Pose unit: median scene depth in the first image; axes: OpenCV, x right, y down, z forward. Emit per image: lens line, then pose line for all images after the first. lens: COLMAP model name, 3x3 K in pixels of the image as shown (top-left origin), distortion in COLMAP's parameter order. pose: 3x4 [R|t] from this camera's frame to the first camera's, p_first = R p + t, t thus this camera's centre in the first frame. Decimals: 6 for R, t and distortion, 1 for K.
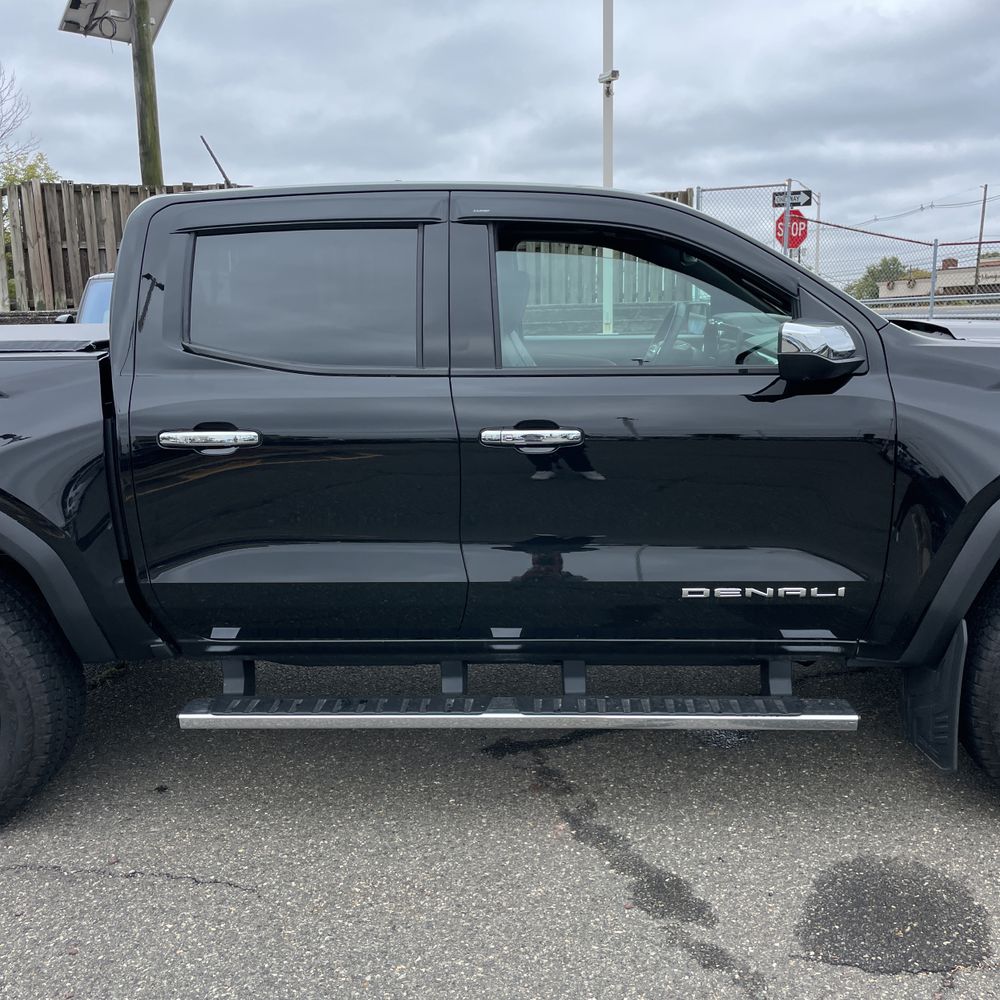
lens RADIAL K [[1024.2, 0, 496.5], [0, 1024.2, 515.5], [0, 0, 1]] dist [0.032876, 0.000000]
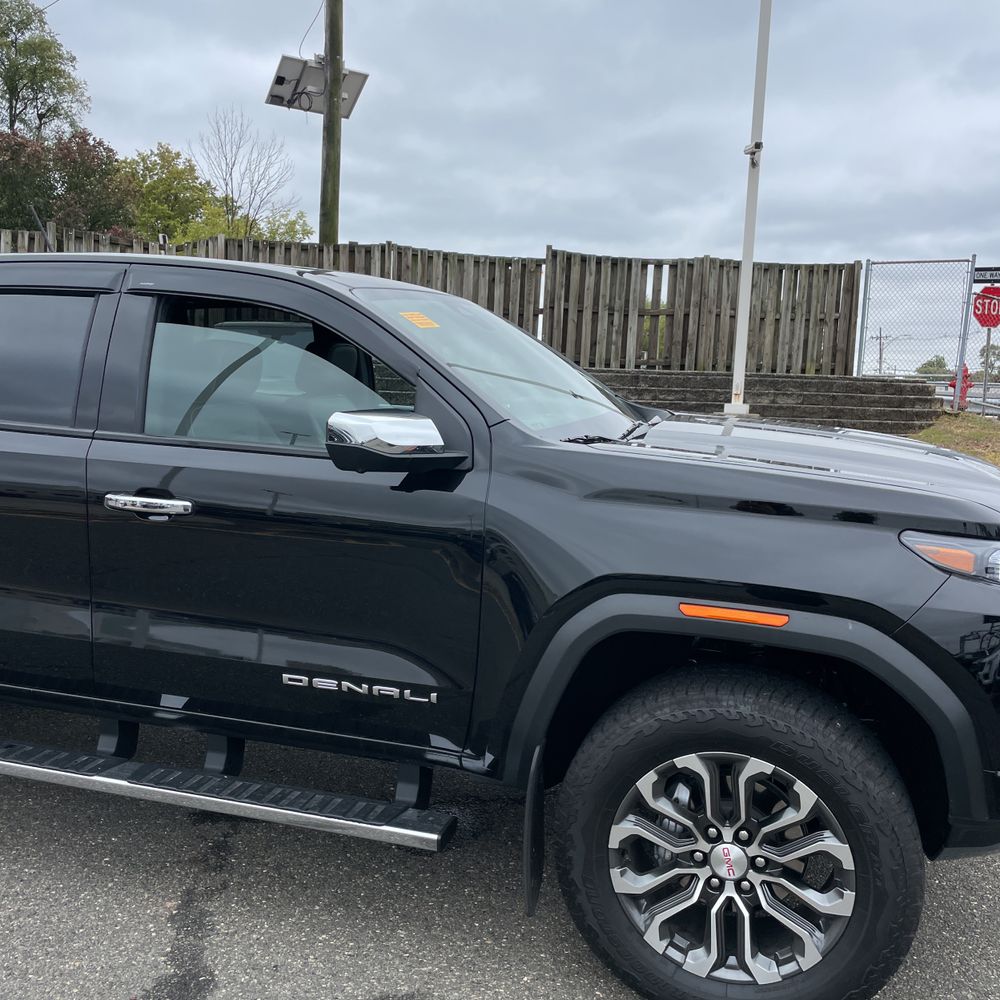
lens RADIAL K [[1024.2, 0, 504.8], [0, 1024.2, 494.4], [0, 0, 1]] dist [0.032876, 0.000000]
pose [[0.970710, 0.084390, -0.224945, 0.582325], [-0.100542, 0.993041, -0.061322, -0.058186], [0.218204, 0.082142, 0.972440, 0.087214]]
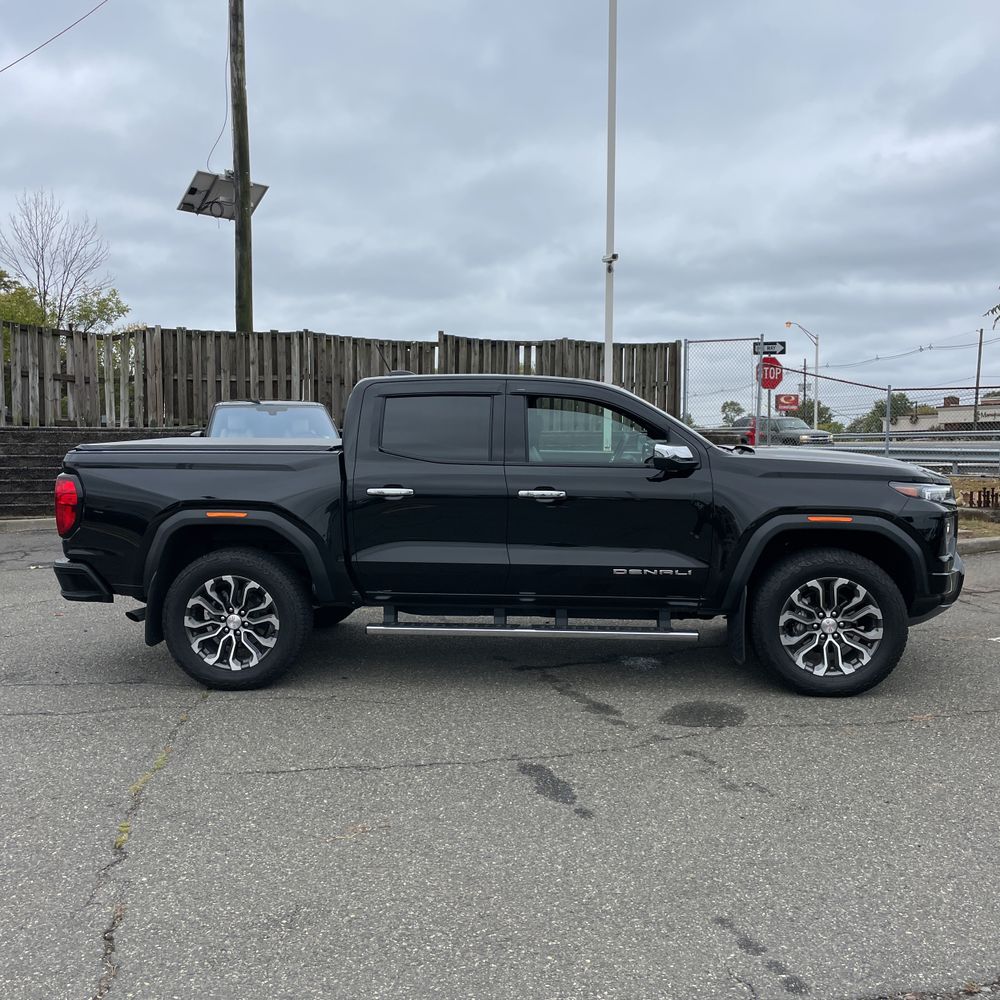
lens RADIAL K [[1024.2, 0, 493.2], [0, 1024.2, 496.7], [0, 0, 1]] dist [0.032876, 0.000000]
pose [[0.999377, 0.024706, -0.025197, -0.013219], [-0.027895, 0.990414, -0.135281, 0.209892], [0.021613, 0.135900, 0.990487, -1.061363]]
